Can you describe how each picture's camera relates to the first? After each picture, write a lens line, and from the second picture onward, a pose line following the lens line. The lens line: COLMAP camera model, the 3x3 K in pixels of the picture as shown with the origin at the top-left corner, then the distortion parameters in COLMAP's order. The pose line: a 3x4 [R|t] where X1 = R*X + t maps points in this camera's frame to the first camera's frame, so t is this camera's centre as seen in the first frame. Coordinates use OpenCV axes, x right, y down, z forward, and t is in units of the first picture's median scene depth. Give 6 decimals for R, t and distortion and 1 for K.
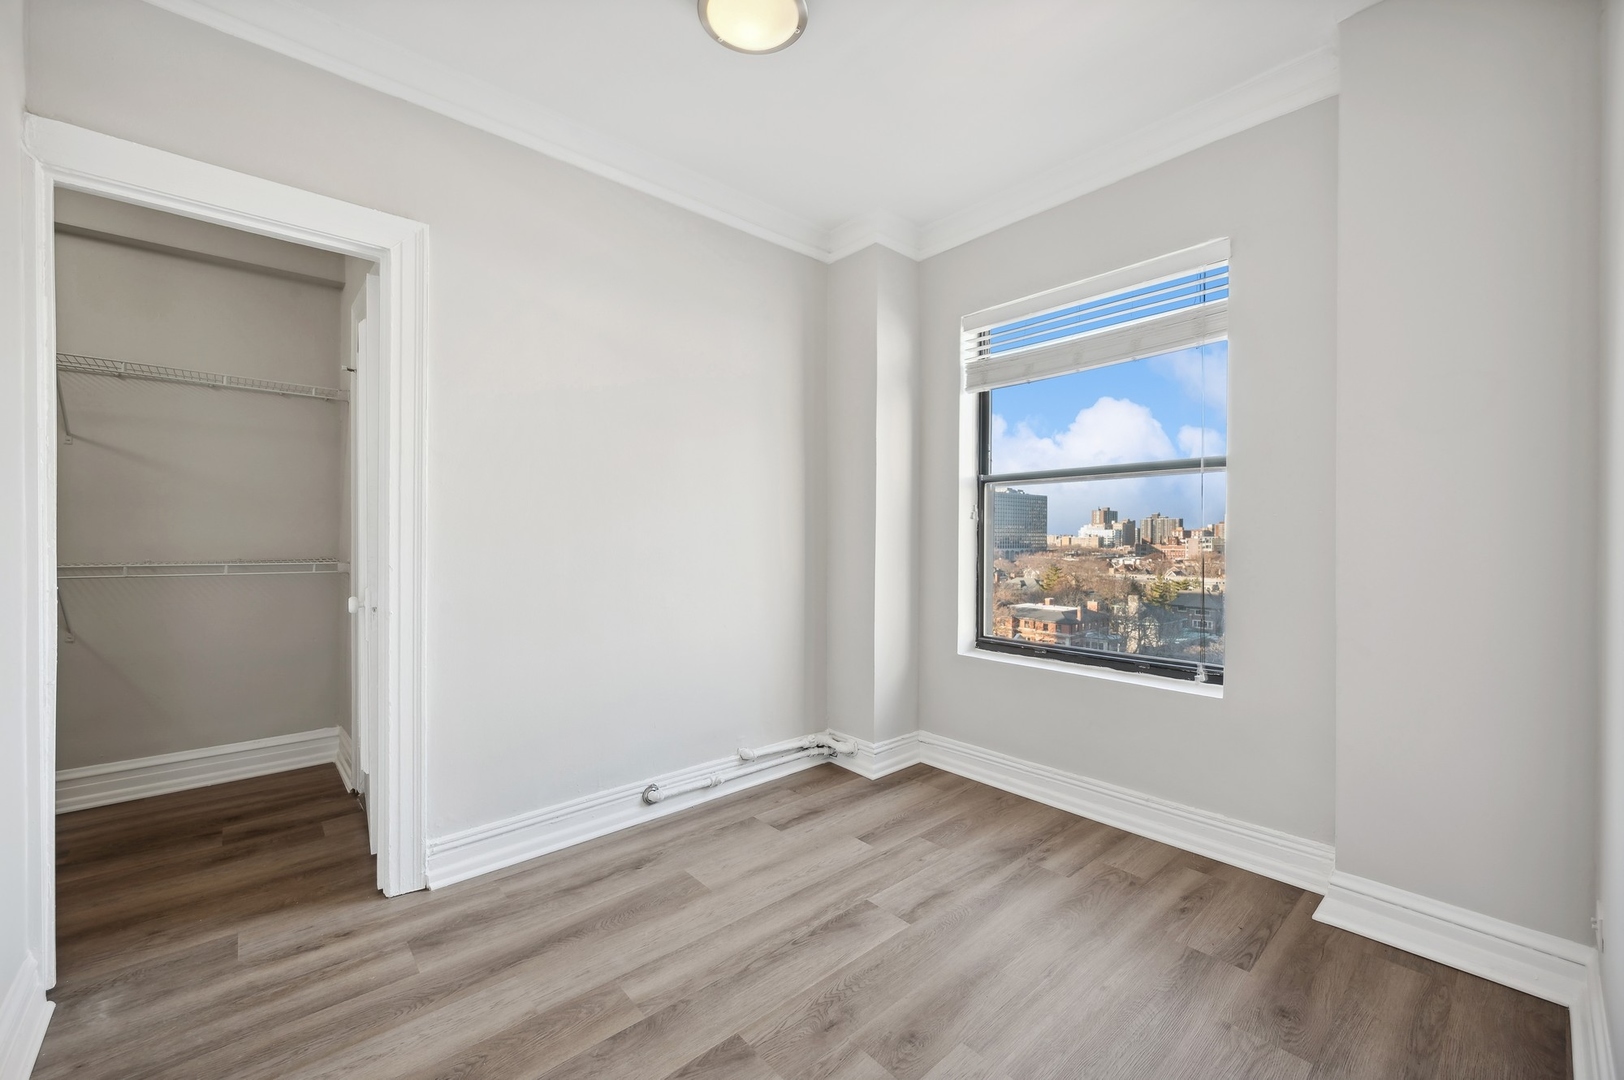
lens RADIAL K [[657.9, 0, 824.7], [0, 657.9, 540.0], [0, 0, 1]] dist [0.000863, 0.000364]
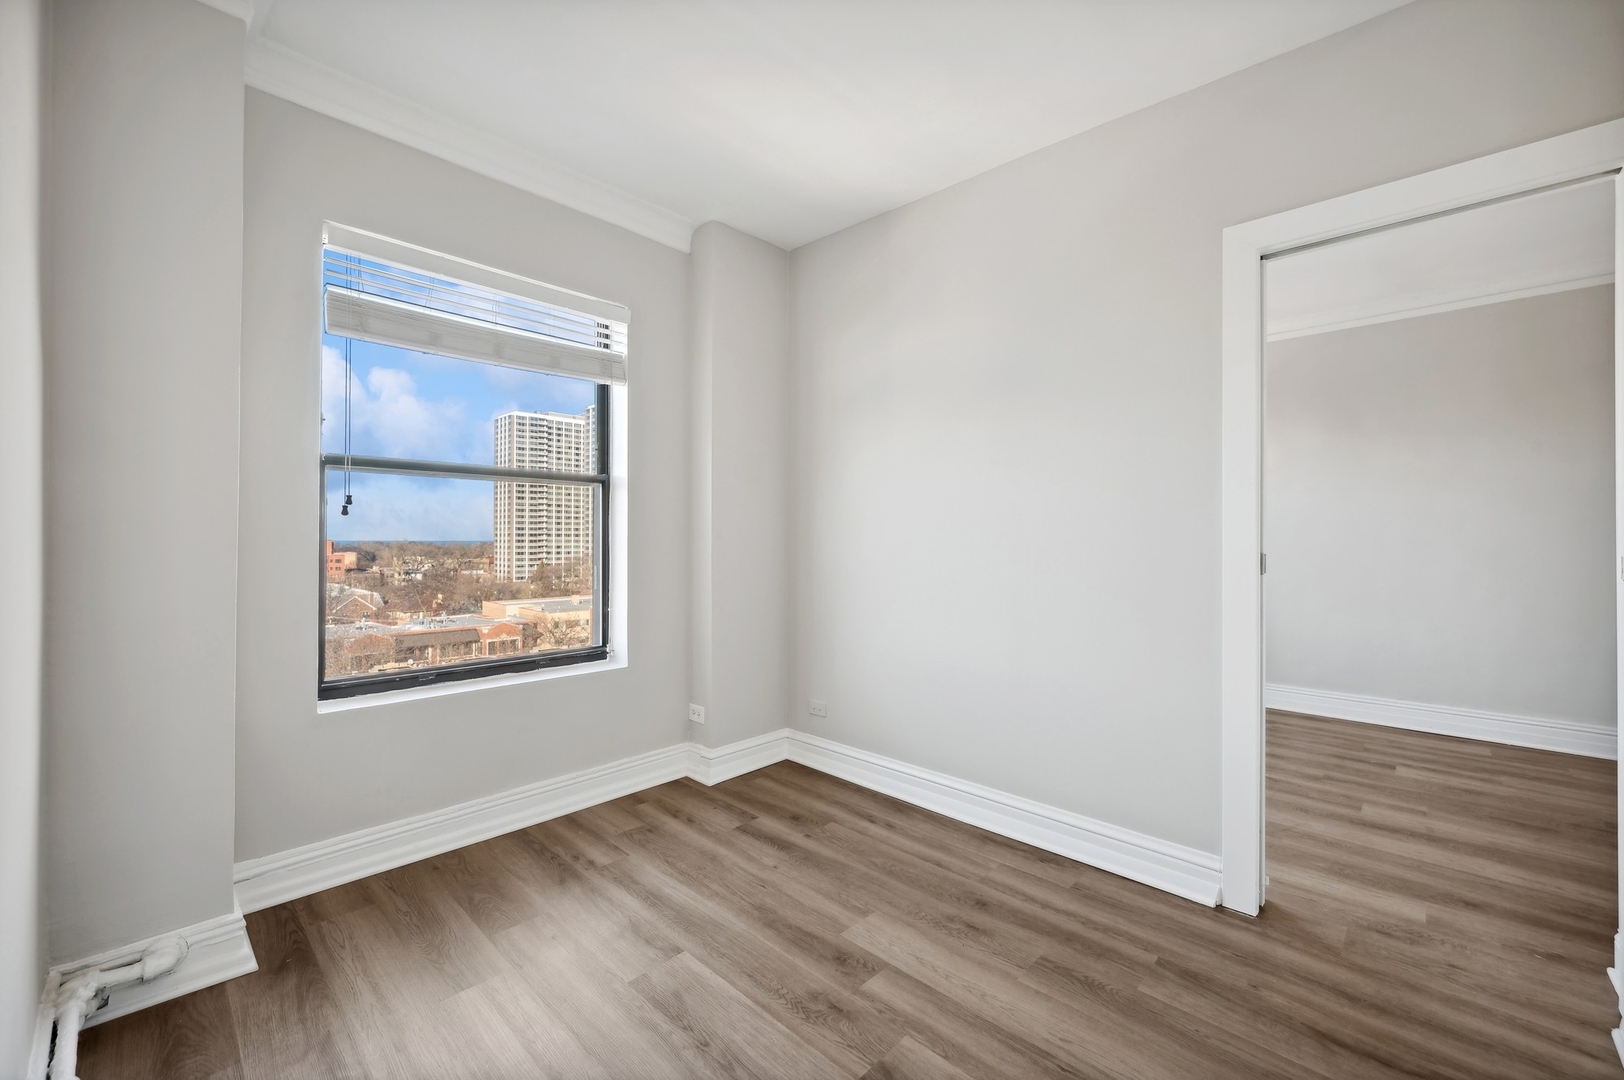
lens RADIAL K [[657.9, 0, 799.1], [0, 657.9, 537.6], [0, 0, 1]] dist [0.000863, 0.000364]
pose [[-0.062606, 0.000782, 0.998038, -0.696301], [0.007997, 0.999968, -0.000282, -0.005221], [-0.998006, 0.007964, -0.062610, 0.755188]]
